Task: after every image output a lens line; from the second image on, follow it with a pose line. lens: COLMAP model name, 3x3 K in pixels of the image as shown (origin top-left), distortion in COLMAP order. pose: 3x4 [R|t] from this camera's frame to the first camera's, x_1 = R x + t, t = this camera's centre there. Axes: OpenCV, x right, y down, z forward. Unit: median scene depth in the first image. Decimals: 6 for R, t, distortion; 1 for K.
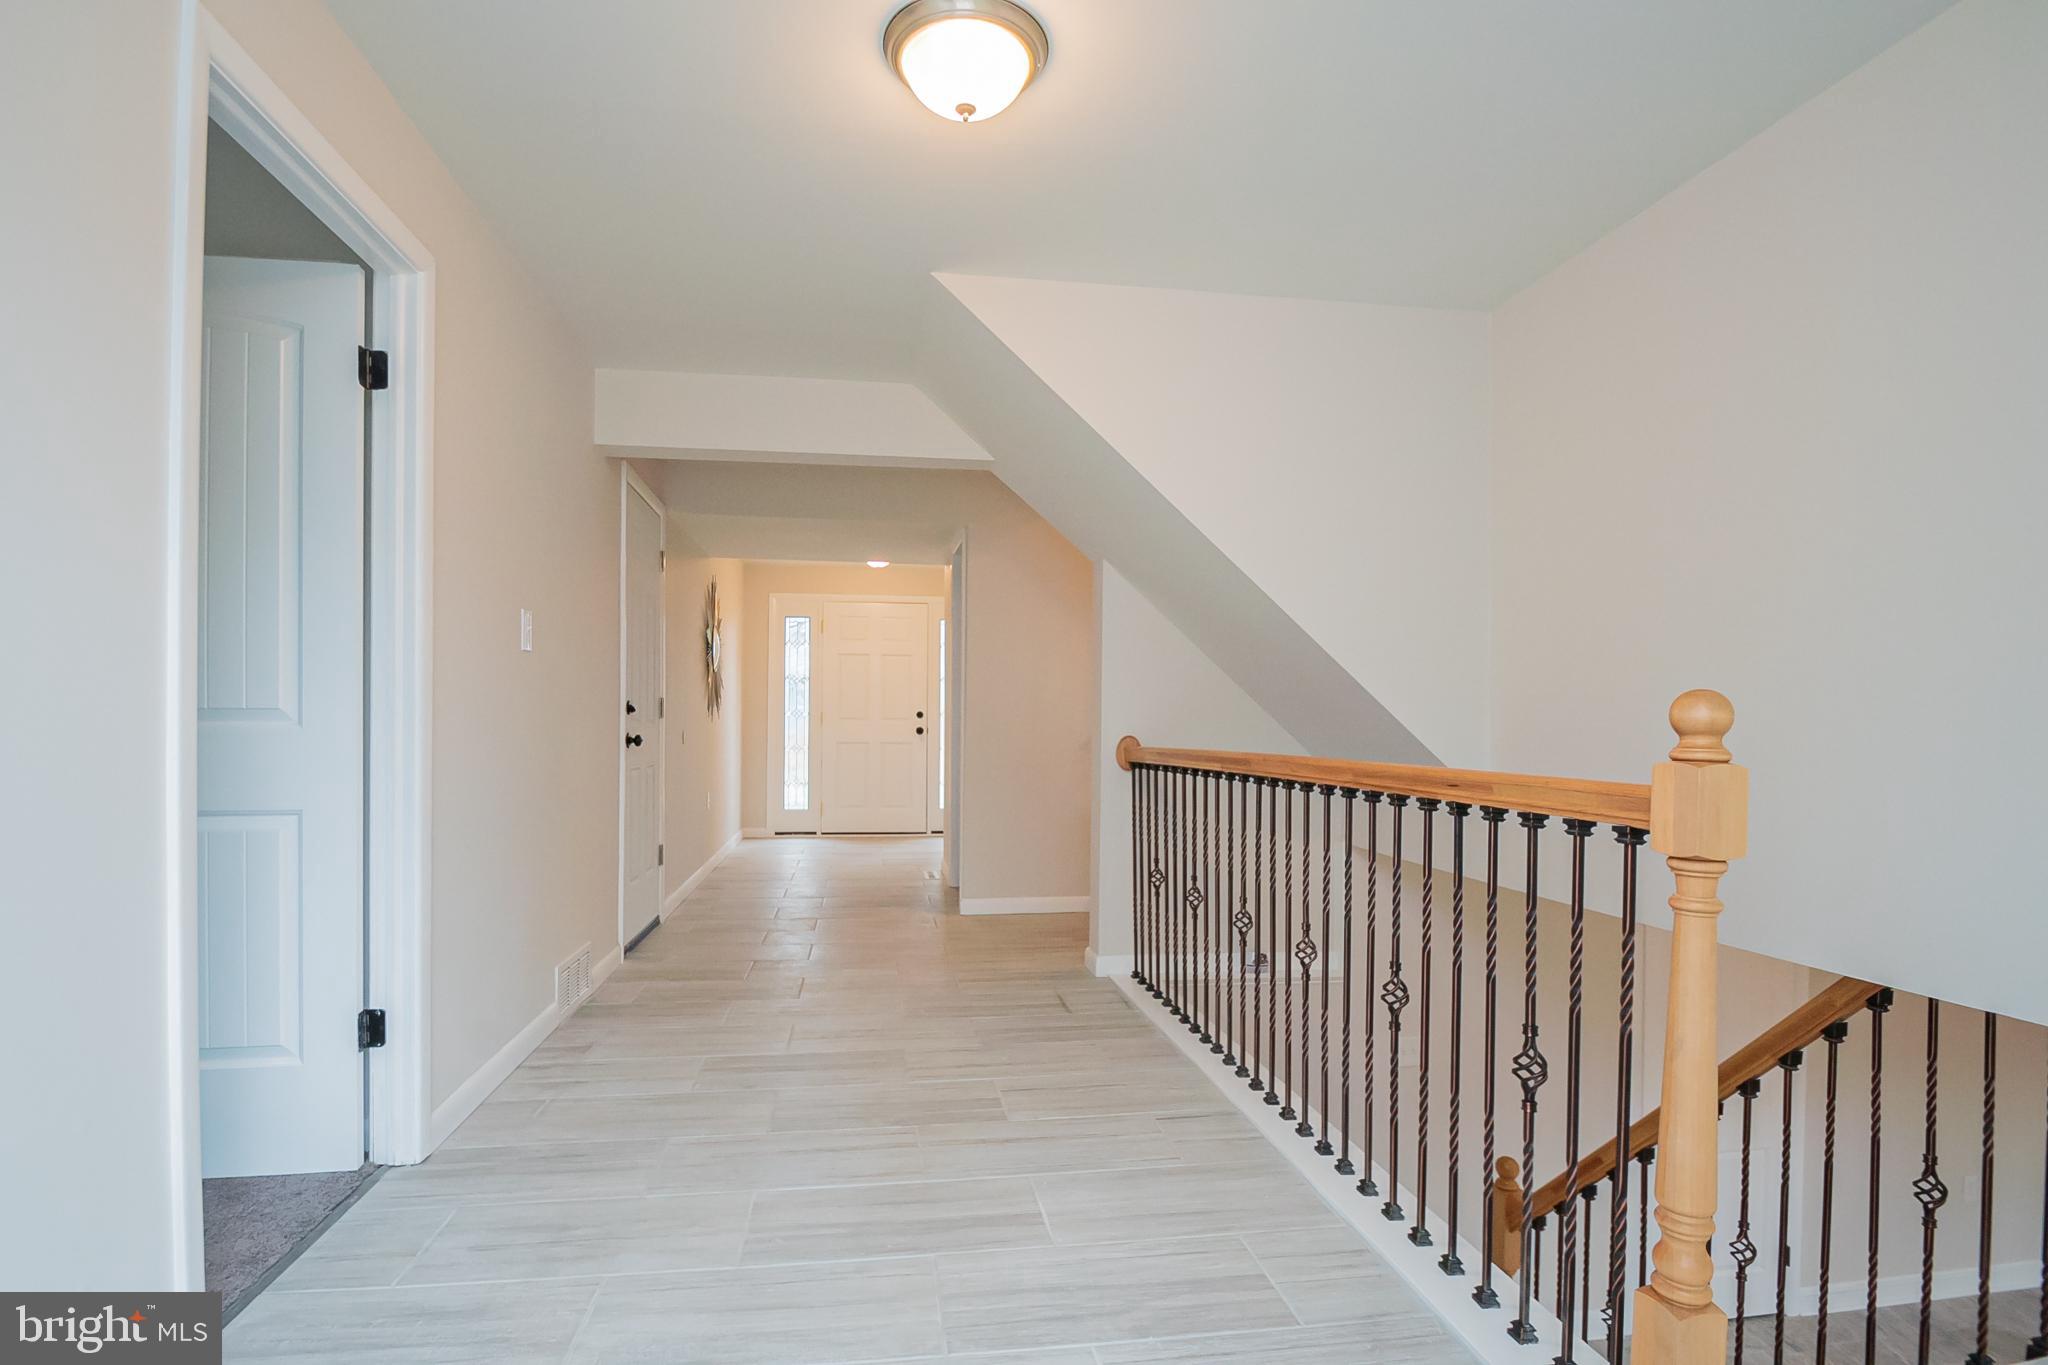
lens RADIAL K [[960.6, 0, 979.7], [0, 960.6, 723.5], [0, 0, 1]] dist [0.001233, -0.011713]
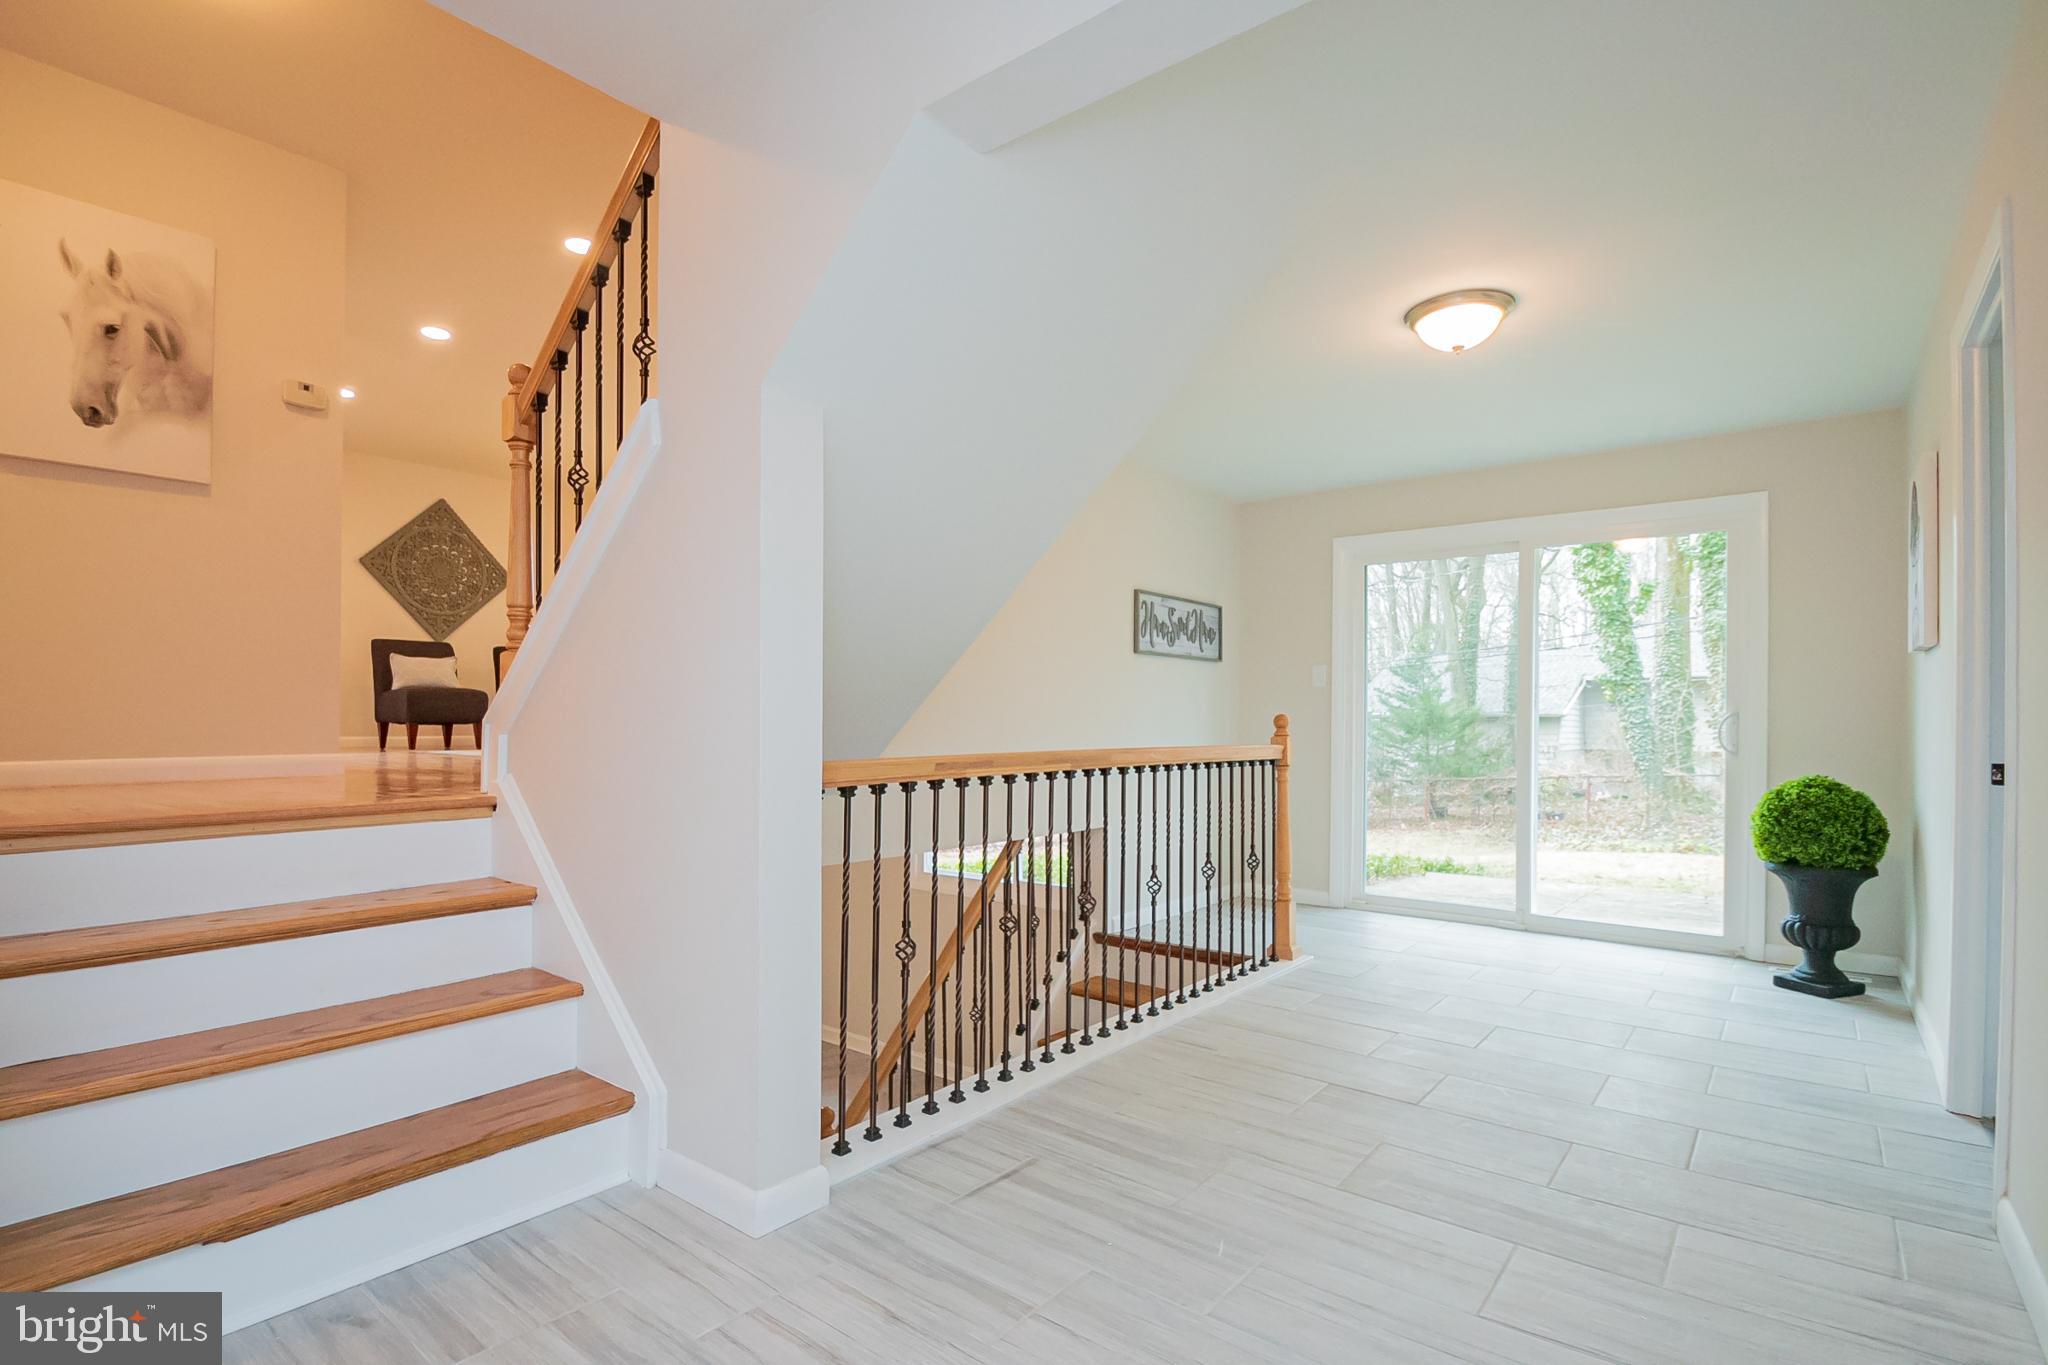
lens RADIAL K [[998.2, 0, 1010.7], [0, 998.2, 726.7], [0, 0, 1]] dist [0.002640, -0.015374]
pose [[-0.688248, -0.008053, 0.725431, -0.413151], [-0.005160, 0.999967, 0.006205, -0.001775], [-0.725457, 0.000527, -0.688267, 1.567446]]
